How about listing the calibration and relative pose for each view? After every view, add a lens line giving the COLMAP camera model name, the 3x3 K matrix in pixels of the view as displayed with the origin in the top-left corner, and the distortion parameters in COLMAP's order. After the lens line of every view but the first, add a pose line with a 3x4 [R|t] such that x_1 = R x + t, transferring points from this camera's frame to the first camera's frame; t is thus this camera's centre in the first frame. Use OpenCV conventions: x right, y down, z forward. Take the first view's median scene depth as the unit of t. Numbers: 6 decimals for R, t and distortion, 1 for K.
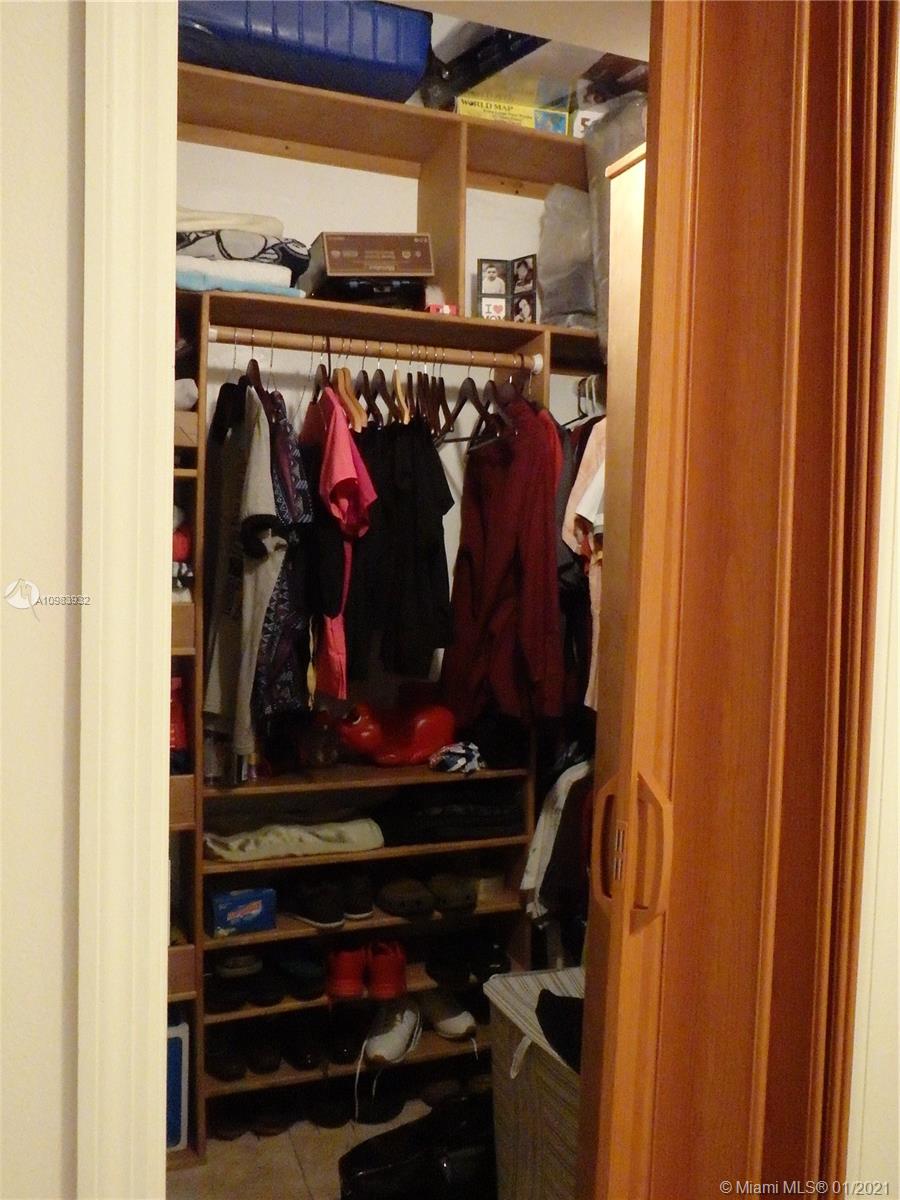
lens RADIAL K [[1004.1, 0, 446.0], [0, 1004.1, 601.4], [0, 0, 1]] dist [0.007944, -0.015260]
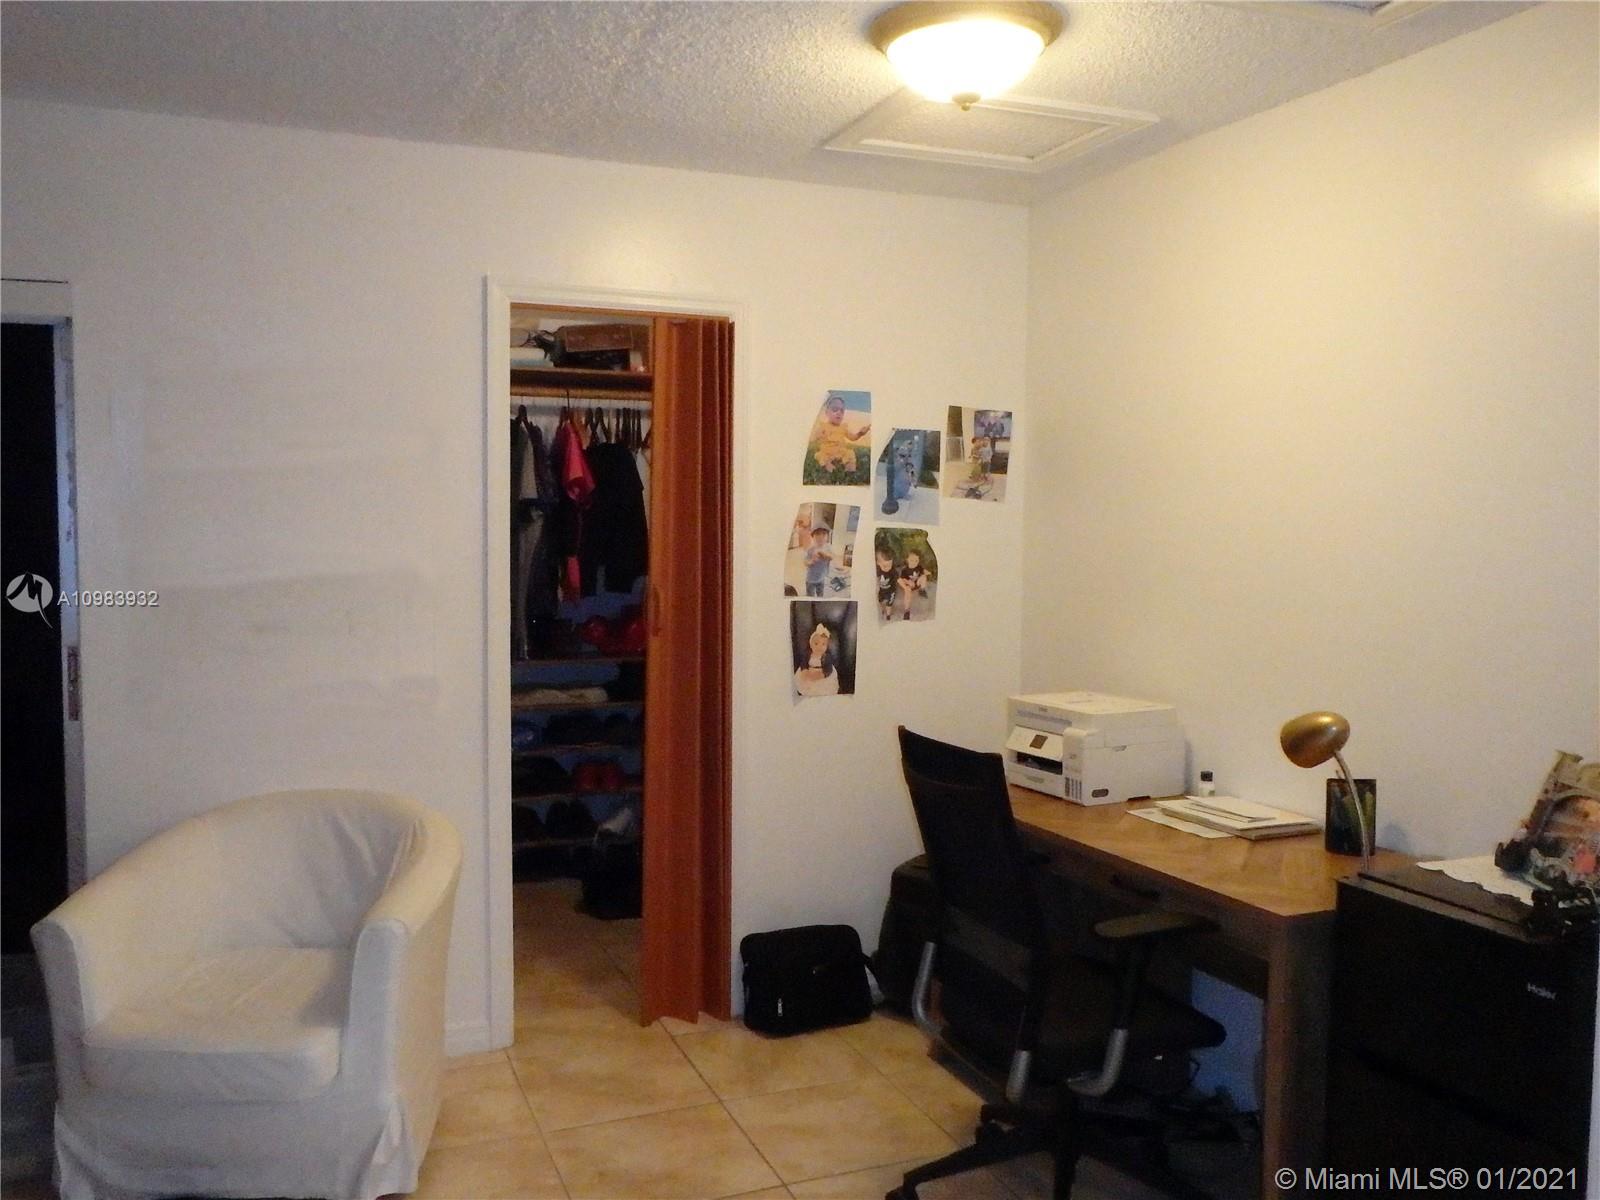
lens RADIAL K [[1338.8, 0, 808.0], [0, 1338.8, 598.8], [0, 0, 1]] dist [0.007944, -0.015260]
pose [[0.999394, -0.014471, 0.031660, 0.204248], [0.014081, 0.999823, 0.012480, 0.061143], [-0.031835, -0.012026, 0.999421, -1.225478]]
